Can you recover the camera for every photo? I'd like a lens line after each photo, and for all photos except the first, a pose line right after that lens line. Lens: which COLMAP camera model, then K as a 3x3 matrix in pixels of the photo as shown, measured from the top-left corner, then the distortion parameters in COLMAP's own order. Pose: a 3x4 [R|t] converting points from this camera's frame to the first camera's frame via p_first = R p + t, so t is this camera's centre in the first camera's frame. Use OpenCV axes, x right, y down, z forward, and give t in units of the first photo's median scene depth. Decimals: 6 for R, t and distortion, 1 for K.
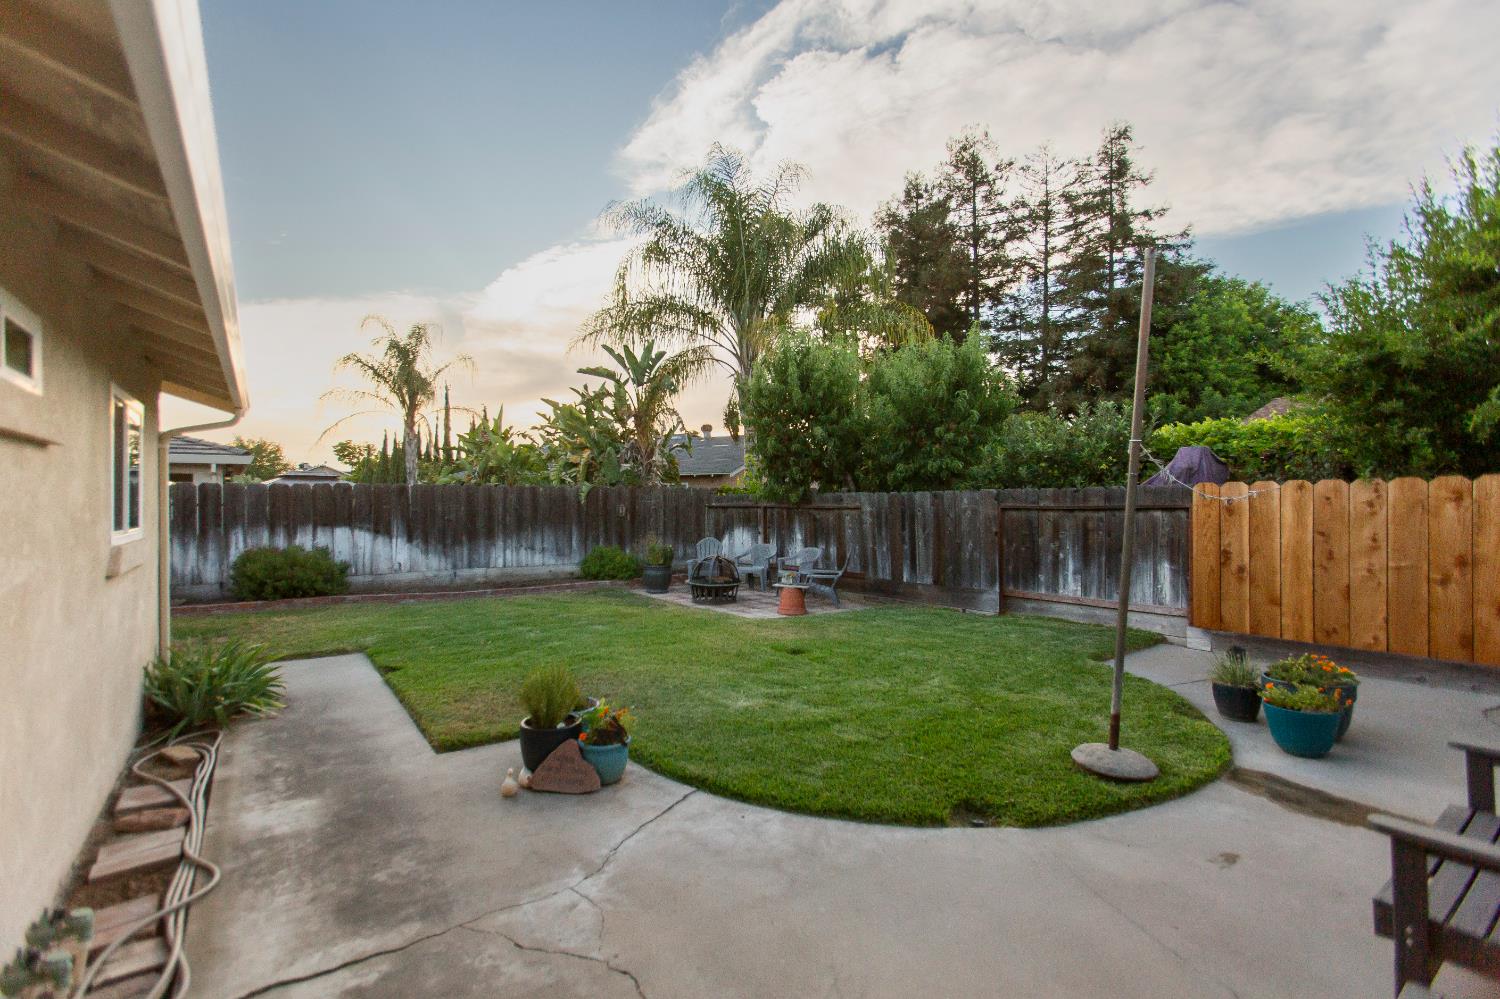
lens RADIAL K [[675.1, 0, 742.7], [0, 675.1, 501.3], [0, 0, 1]] dist [-0.003252, 0.001652]
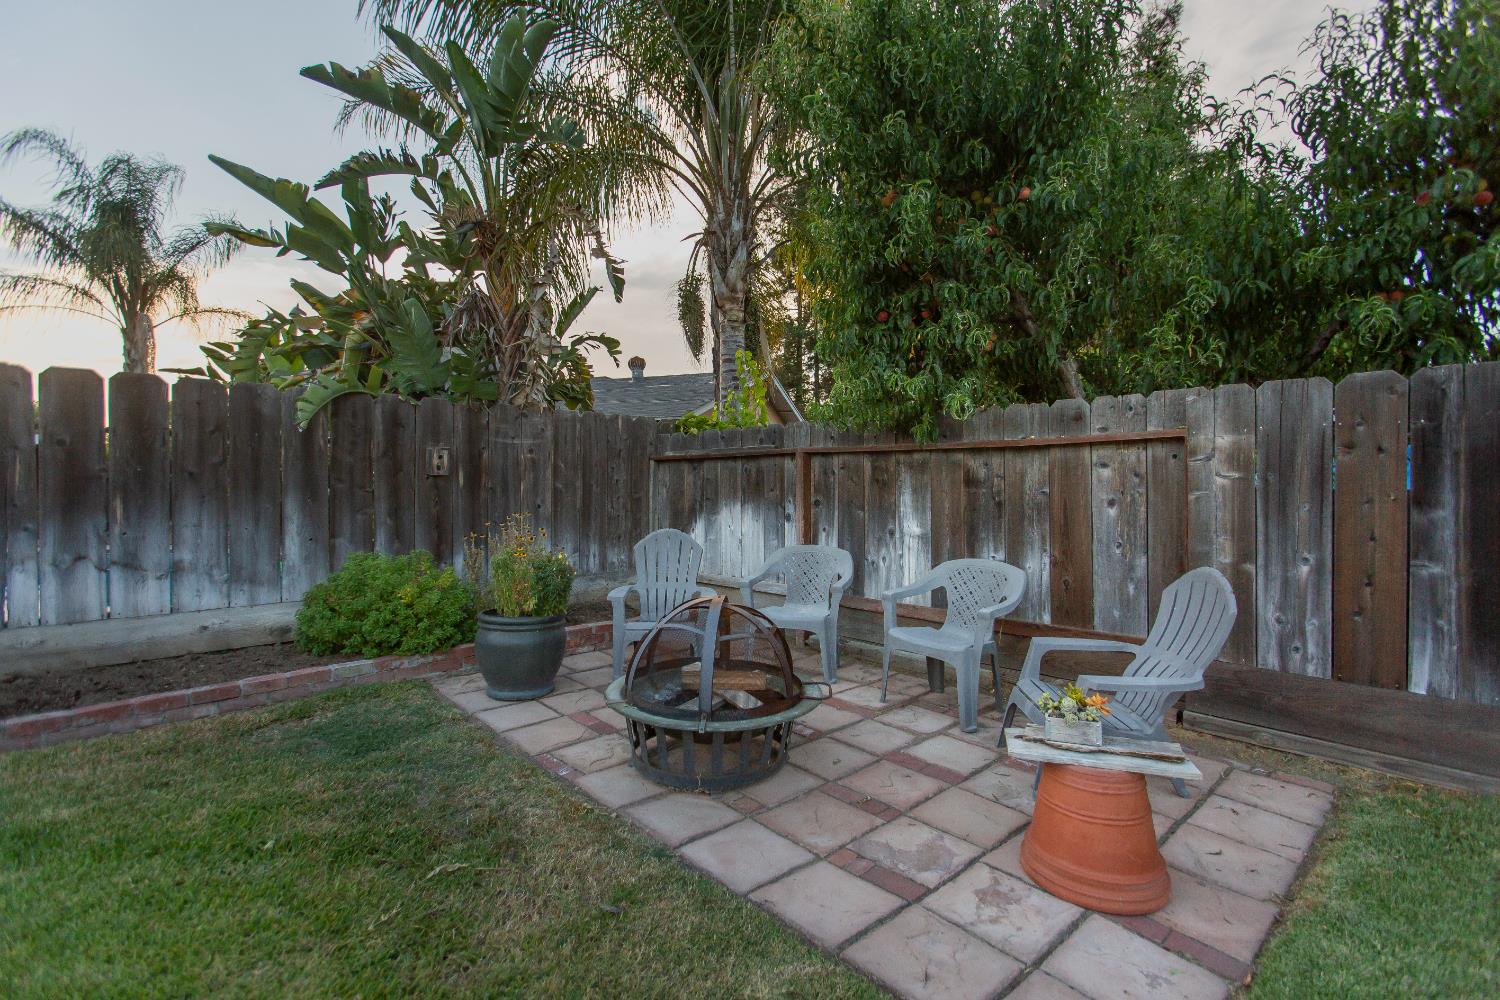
lens RADIAL K [[675.1, 0, 759.9], [0, 675.1, 486.7], [0, 0, 1]] dist [-0.003252, 0.001652]
pose [[0.989884, 0.005813, 0.141759, -0.049279], [-0.006237, 0.999977, 0.002549, 0.026167], [-0.141741, -0.003408, 0.989898, 0.573834]]
